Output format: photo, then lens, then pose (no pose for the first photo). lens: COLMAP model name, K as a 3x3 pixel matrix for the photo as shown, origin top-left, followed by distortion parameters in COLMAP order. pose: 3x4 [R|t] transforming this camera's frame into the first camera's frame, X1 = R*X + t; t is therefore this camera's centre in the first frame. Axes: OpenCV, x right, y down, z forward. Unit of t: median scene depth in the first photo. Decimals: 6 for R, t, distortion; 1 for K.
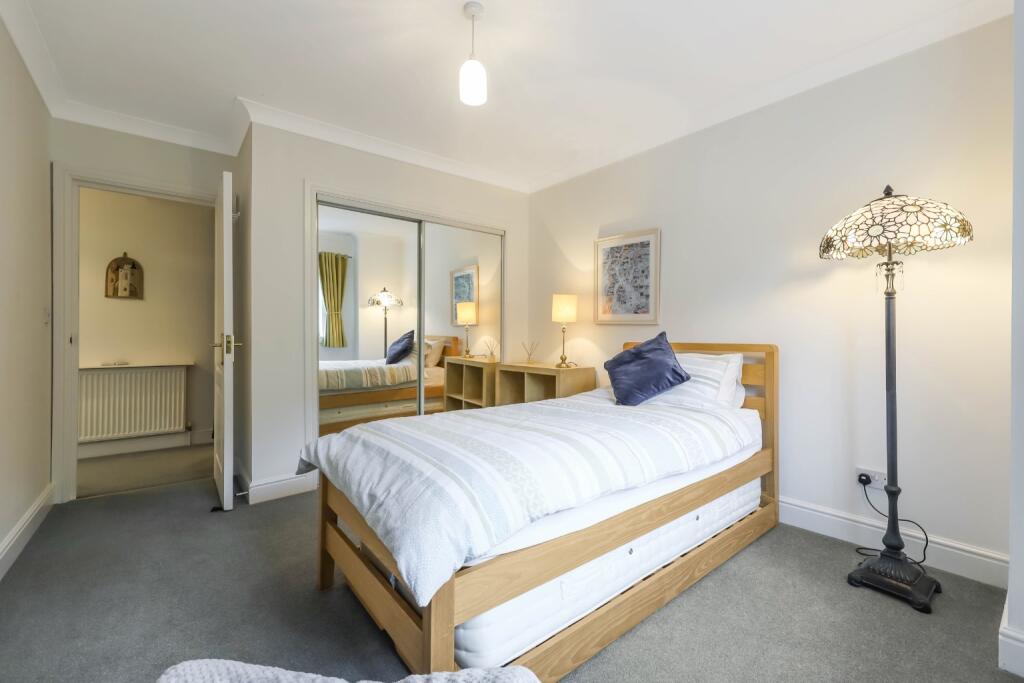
lens RADIAL K [[426.9, 0, 515.9], [0, 426.9, 331.6], [0, 0, 1]] dist [-0.000569, 0.000004]
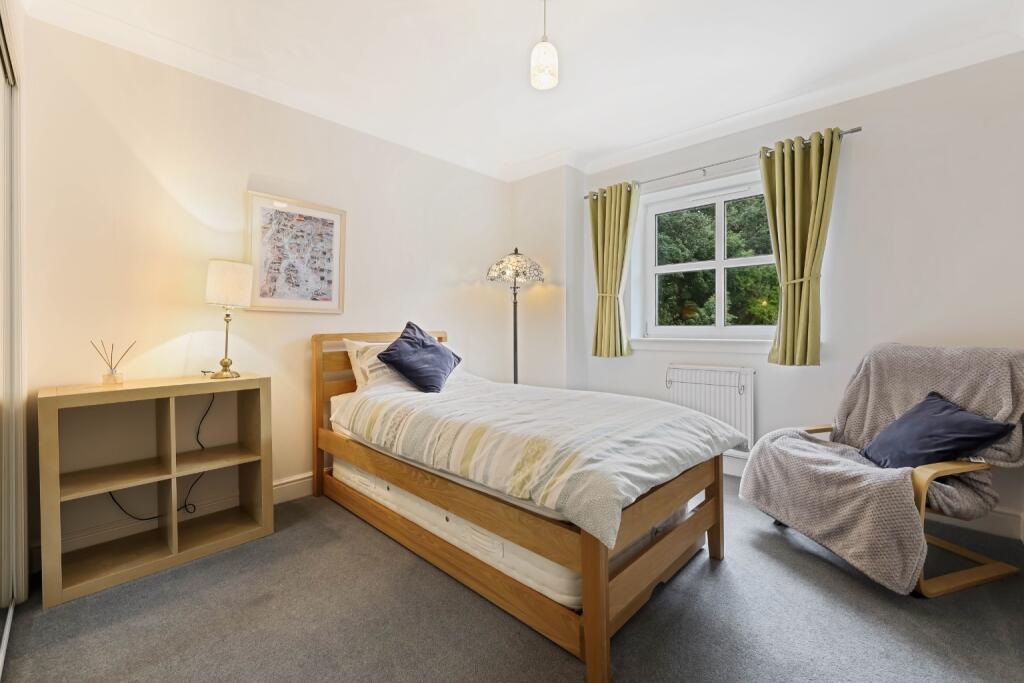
lens RADIAL K [[426.9, 0, 515.9], [0, 426.9, 331.6], [0, 0, 1]] dist [-0.000569, 0.000004]
pose [[-0.123528, -0.018193, 0.992174, -0.608293], [0.001288, 0.999828, 0.018493, 0.004954], [-0.992340, 0.003562, -0.123484, 0.700088]]
